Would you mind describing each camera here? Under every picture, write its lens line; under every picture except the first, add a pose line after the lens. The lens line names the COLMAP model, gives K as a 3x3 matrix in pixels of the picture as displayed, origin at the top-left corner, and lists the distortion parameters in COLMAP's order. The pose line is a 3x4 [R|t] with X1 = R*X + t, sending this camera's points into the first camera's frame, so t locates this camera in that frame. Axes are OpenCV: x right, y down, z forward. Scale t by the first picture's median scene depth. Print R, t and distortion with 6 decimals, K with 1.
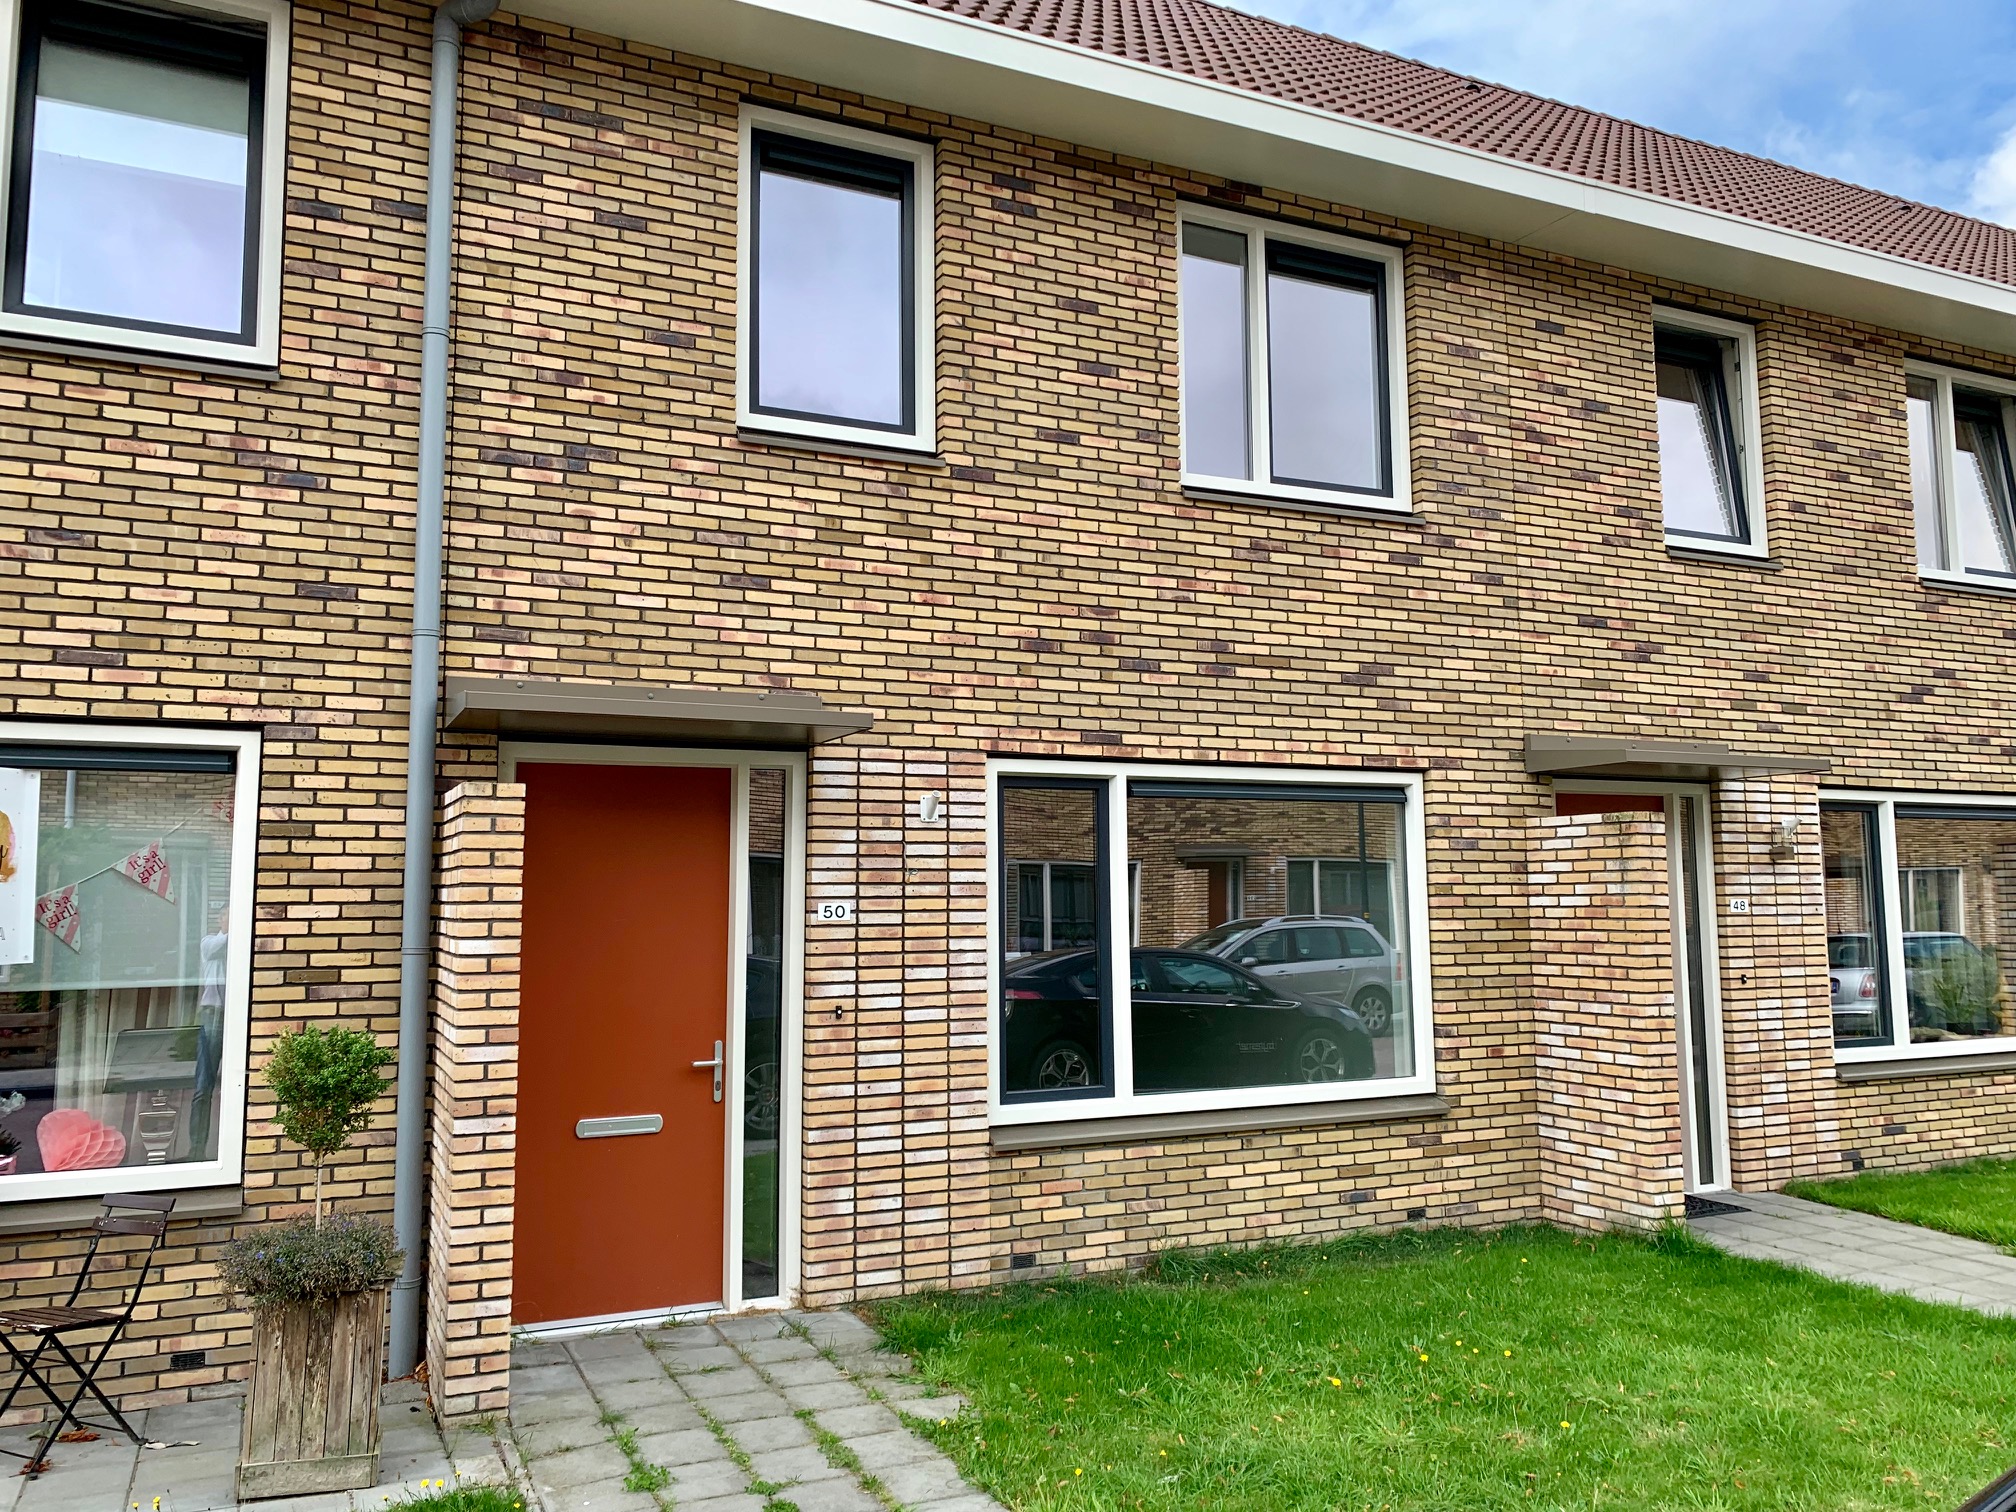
lens RADIAL K [[1445.3, 0, 983.8], [0, 1445.3, 751.4], [0, 0, 1]] dist [0.026999, -0.027232]
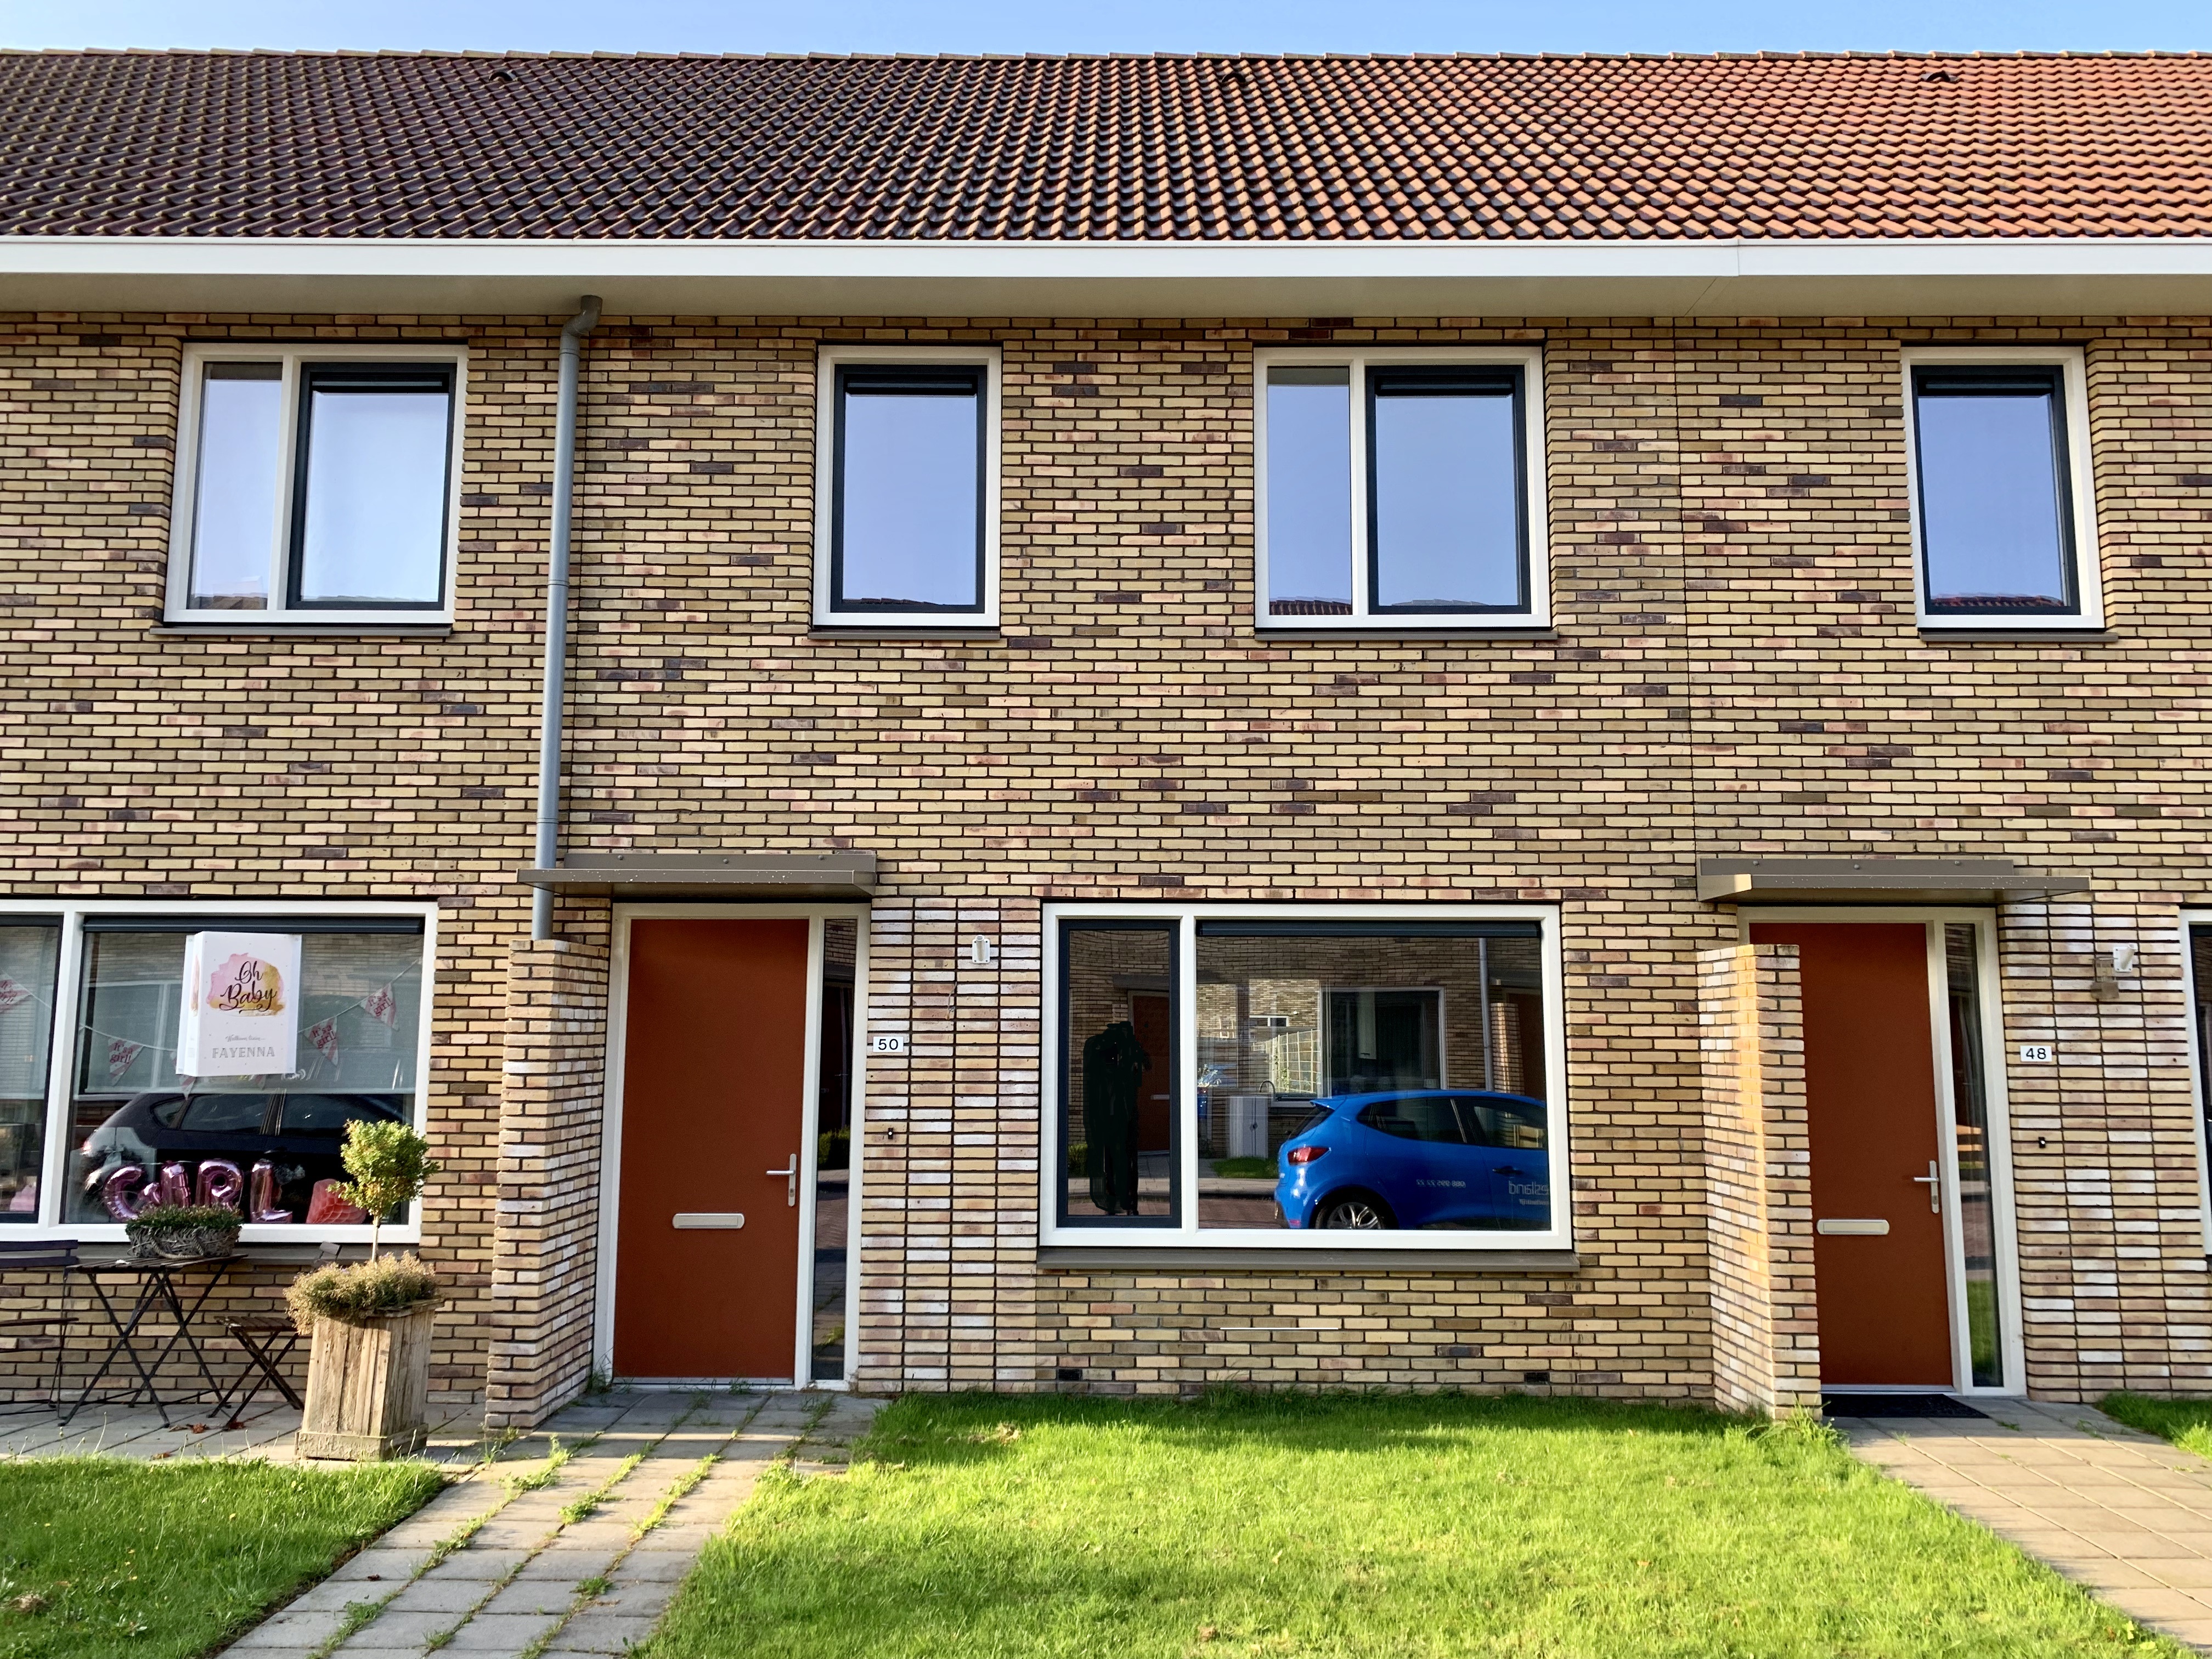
lens RADIAL K [[1585.8, 0, 1105.5], [0, 1585.8, 831.5], [0, 0, 1]] dist [0.026999, -0.027232]
pose [[0.913196, -0.040453, -0.405509, 0.513651], [0.031047, 0.999075, -0.029749, -0.012357], [0.406337, 0.014577, 0.913607, -0.063177]]
